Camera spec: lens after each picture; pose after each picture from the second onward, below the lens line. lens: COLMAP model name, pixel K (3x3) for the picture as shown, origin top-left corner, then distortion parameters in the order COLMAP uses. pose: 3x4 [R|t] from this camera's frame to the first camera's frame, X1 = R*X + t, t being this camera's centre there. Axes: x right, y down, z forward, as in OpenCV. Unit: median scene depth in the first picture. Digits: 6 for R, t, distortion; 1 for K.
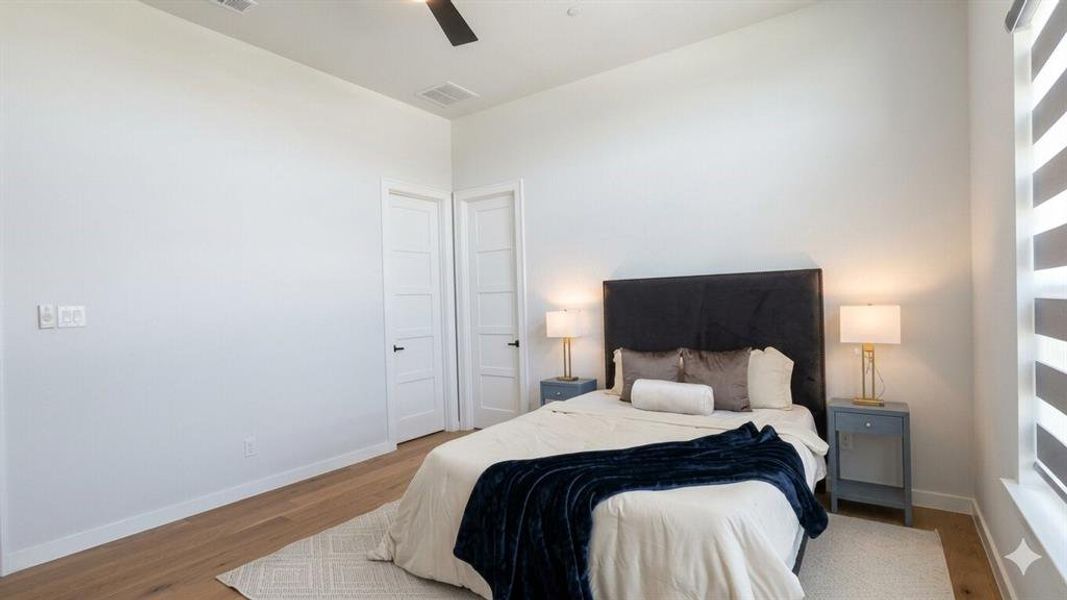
lens RADIAL K [[499.8, 0, 533.5], [0, 499.8, 300.0], [0, 0, 1]] dist [-0.000018, 0.000141]
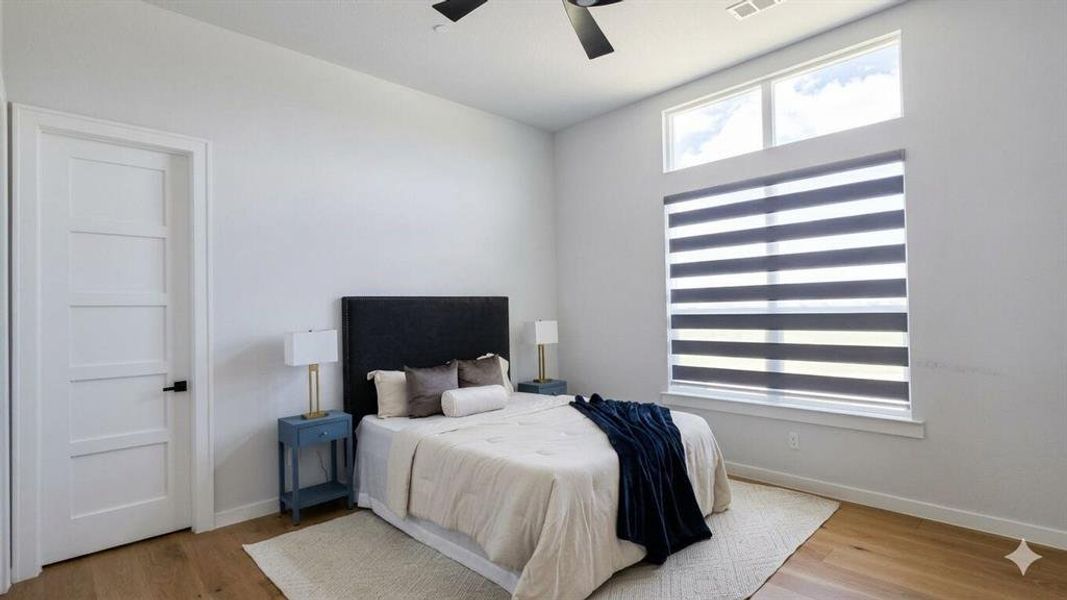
lens RADIAL K [[525.5, 0, 533.5], [0, 525.5, 300.0], [0, 0, 1]] dist [0.001913, 0.001466]
pose [[0.197993, 0.045294, 0.979156, -0.661019], [0.013357, 0.998714, -0.048900, 0.016658], [-0.980113, 0.022761, 0.197133, 0.451913]]
